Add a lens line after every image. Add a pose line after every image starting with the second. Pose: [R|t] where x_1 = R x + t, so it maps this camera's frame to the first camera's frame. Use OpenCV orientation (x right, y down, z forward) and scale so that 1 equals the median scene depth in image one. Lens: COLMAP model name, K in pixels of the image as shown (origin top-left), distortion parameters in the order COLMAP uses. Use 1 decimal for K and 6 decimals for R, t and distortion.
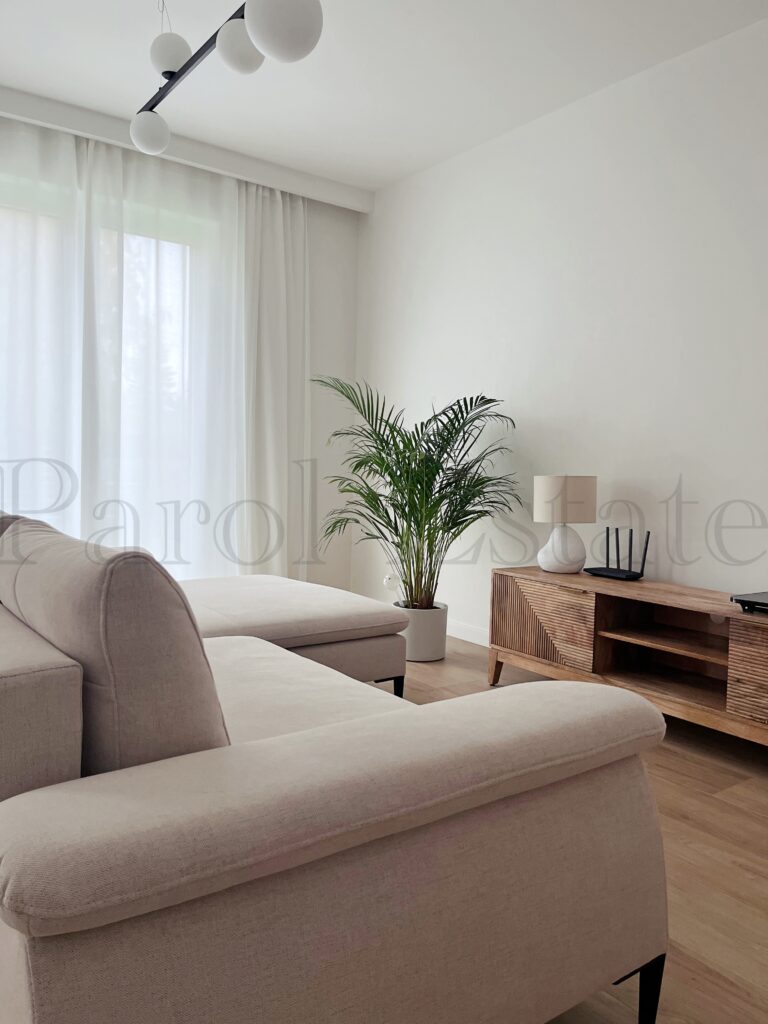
lens RADIAL K [[794.6, 0, 384.0], [0, 794.6, 512.0], [0, 0, 1]] dist [0.033576, -0.005337]
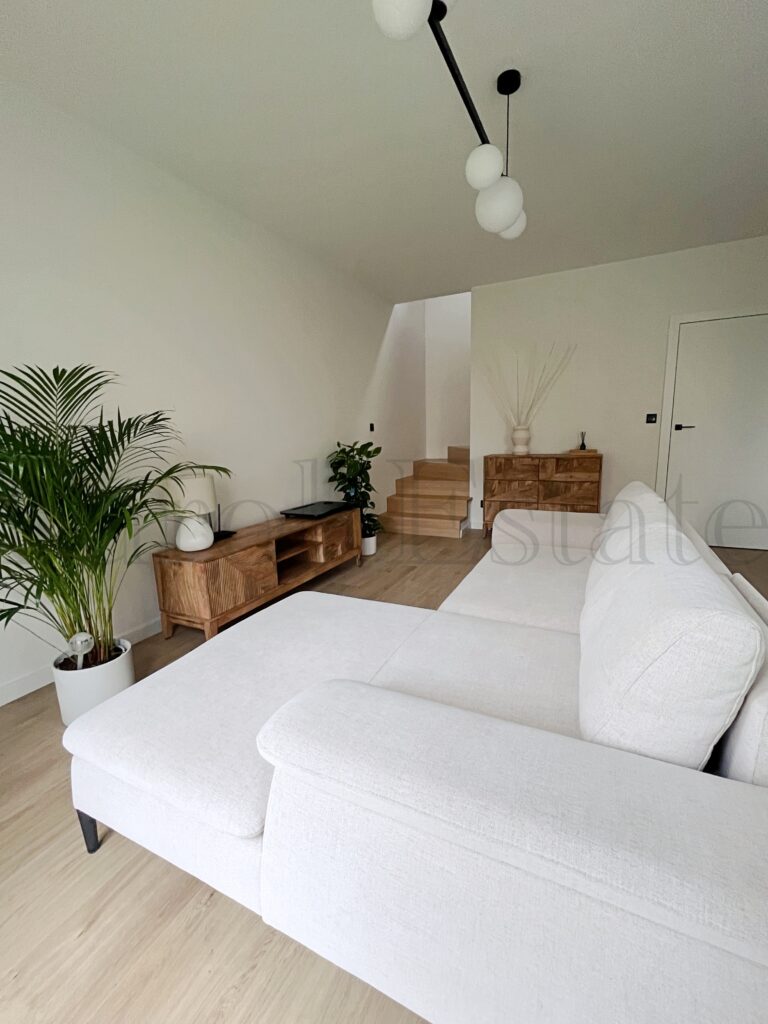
lens RADIAL K [[437.7, 0, 384.0], [0, 437.7, 512.0], [0, 0, 1]] dist [-0.000046, -0.000040]
pose [[-0.462014, -0.176096, 0.869214, -0.541273], [0.072267, 0.969354, 0.234796, -0.132875], [-0.883923, 0.171295, -0.435130, 1.013644]]
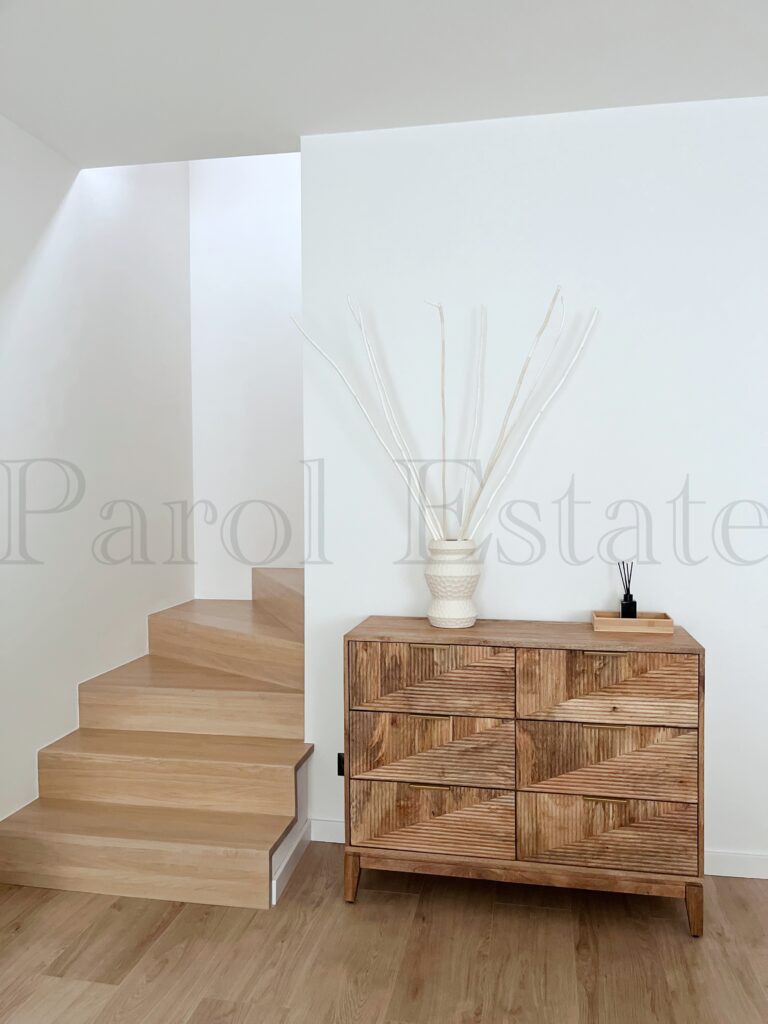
lens RADIAL K [[794.6, 0, 384.0], [0, 794.6, 512.0], [0, 0, 1]] dist [0.033576, -0.005337]
pose [[-0.676321, -0.052927, 0.734703, -0.087083], [0.030636, 0.994531, 0.099846, -0.153735], [-0.735970, 0.090036, -0.671001, 0.621369]]
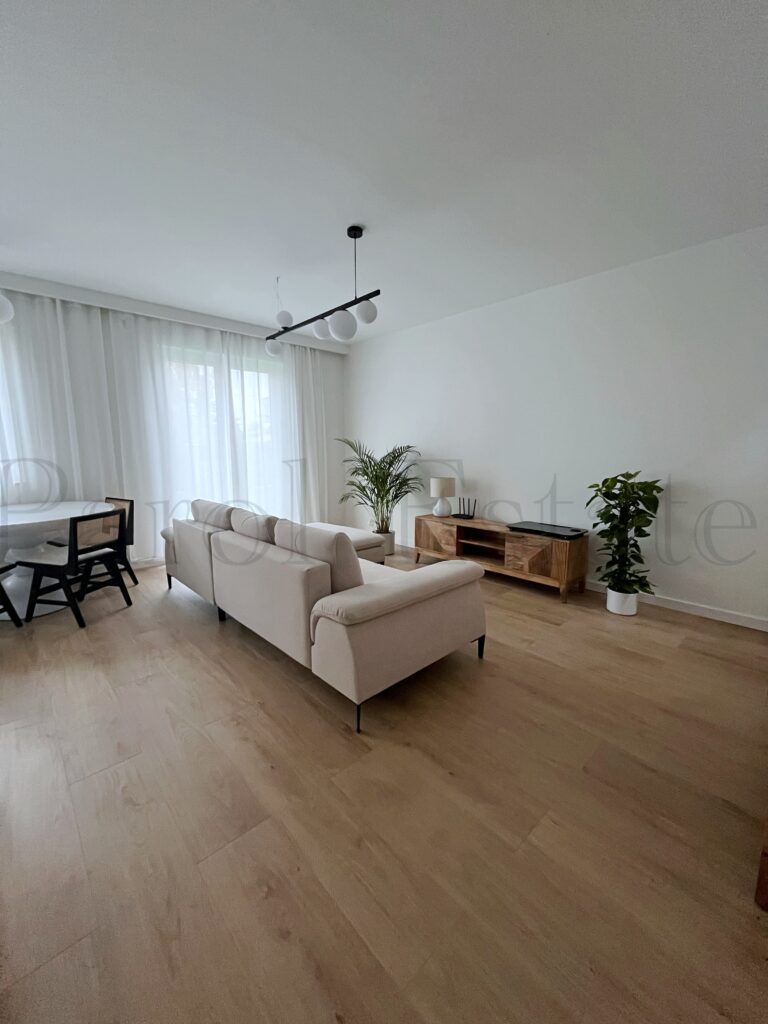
lens RADIAL K [[415.3, 0, 384.0], [0, 415.3, 512.0], [0, 0, 1]] dist [0.000487, 0.000105]
pose [[0.992883, -0.048539, 0.108757, -0.099244], [0.038818, 0.995204, 0.089789, -0.062626], [-0.112593, -0.084929, 0.990005, -0.267064]]
